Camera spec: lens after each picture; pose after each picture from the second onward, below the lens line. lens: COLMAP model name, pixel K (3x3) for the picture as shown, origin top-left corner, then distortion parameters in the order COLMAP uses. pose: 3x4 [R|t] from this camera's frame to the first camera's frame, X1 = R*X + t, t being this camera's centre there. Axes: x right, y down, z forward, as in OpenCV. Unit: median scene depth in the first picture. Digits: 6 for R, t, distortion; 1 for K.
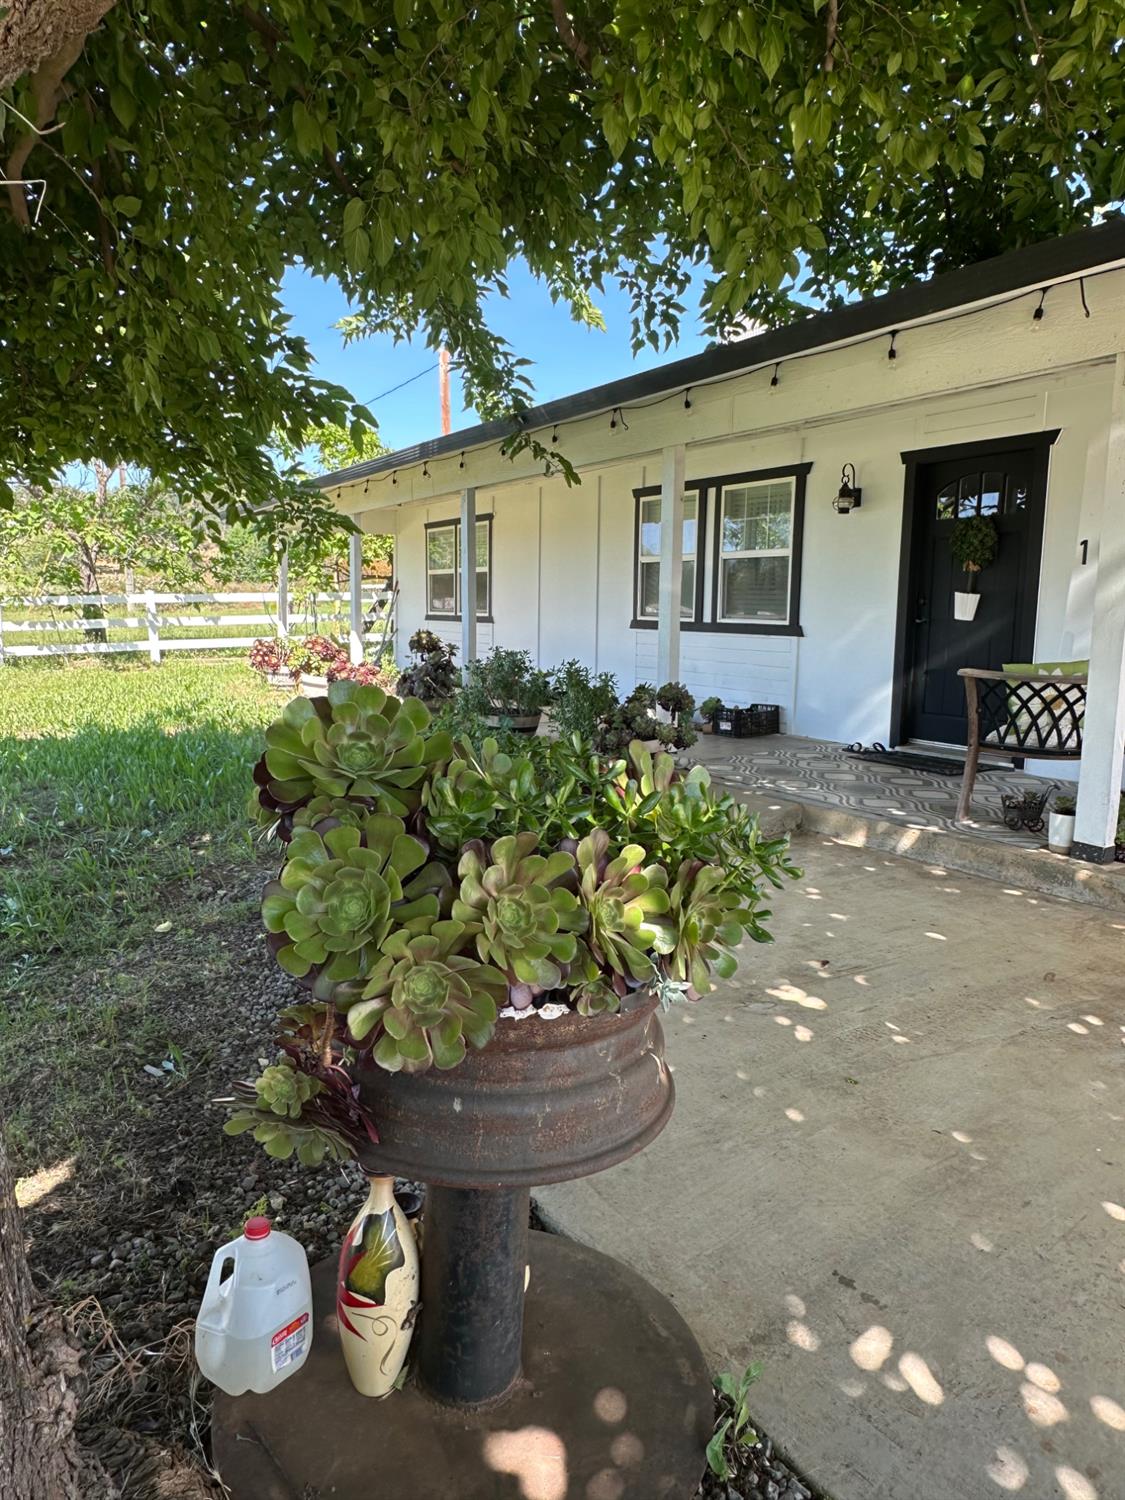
lens RADIAL K [[978.1, 0, 535.1], [0, 978.1, 750.3], [0, 0, 1]] dist [-0.016417, -0.000261]
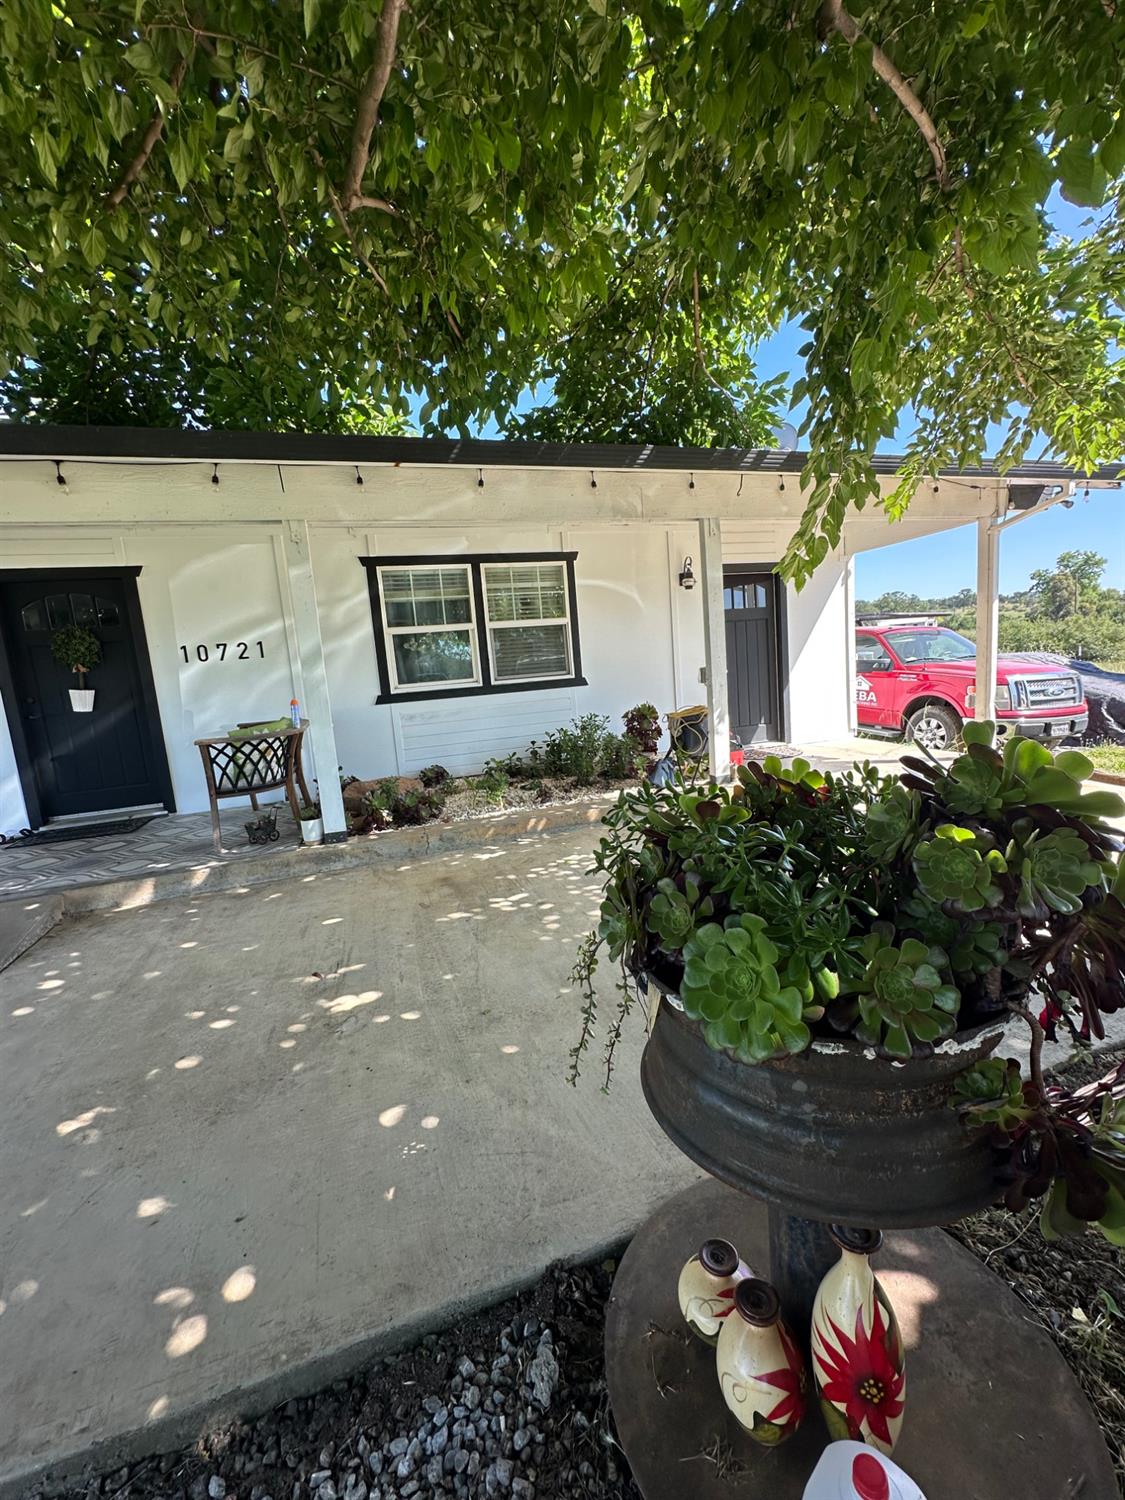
lens RADIAL K [[604.6, 0, 563.8], [0, 604.6, 746.5], [0, 0, 1]] dist [-0.001259, 0.000743]
pose [[0.223361, -0.157555, 0.961918, -0.238193], [0.222748, 0.968987, 0.106990, -0.053610], [-0.948943, 0.190368, 0.251529, 0.341055]]
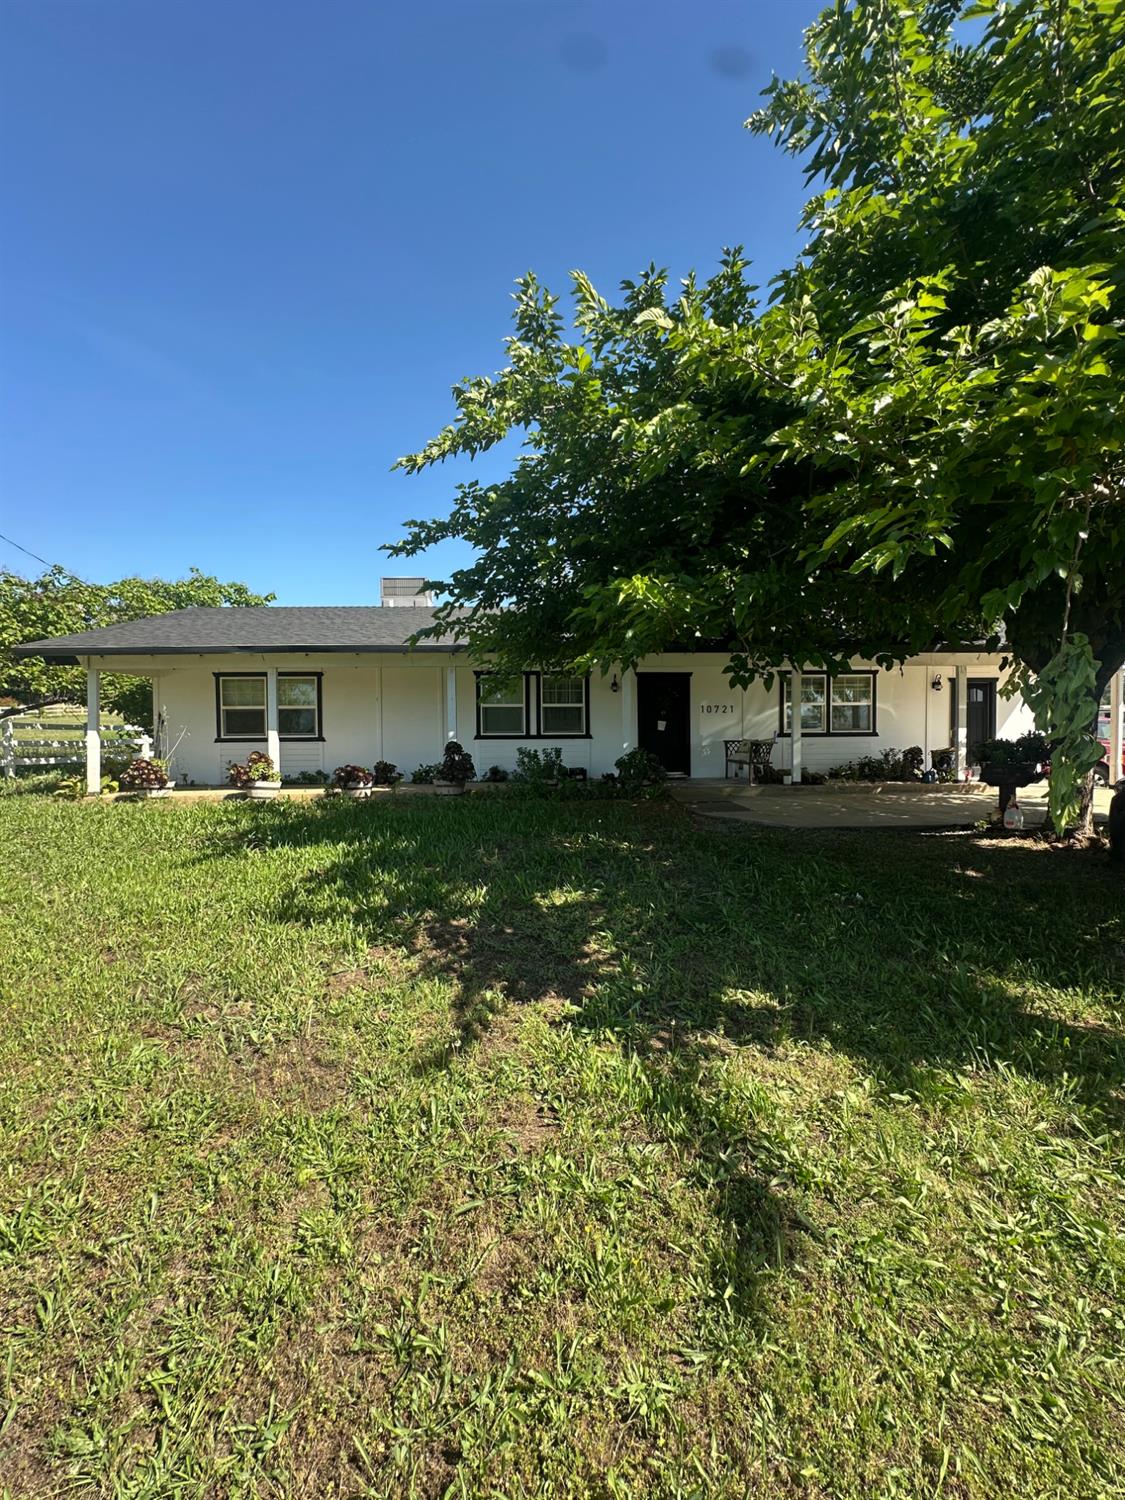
lens RADIAL K [[604.6, 0, 557.4], [0, 604.6, 743.4], [0, 0, 1]] dist [-0.001259, 0.000743]
pose [[0.467463, -0.028328, 0.883559, -1.909553], [0.141881, 0.988934, -0.043359, -0.084540], [-0.872553, 0.145629, 0.466309, 0.603450]]
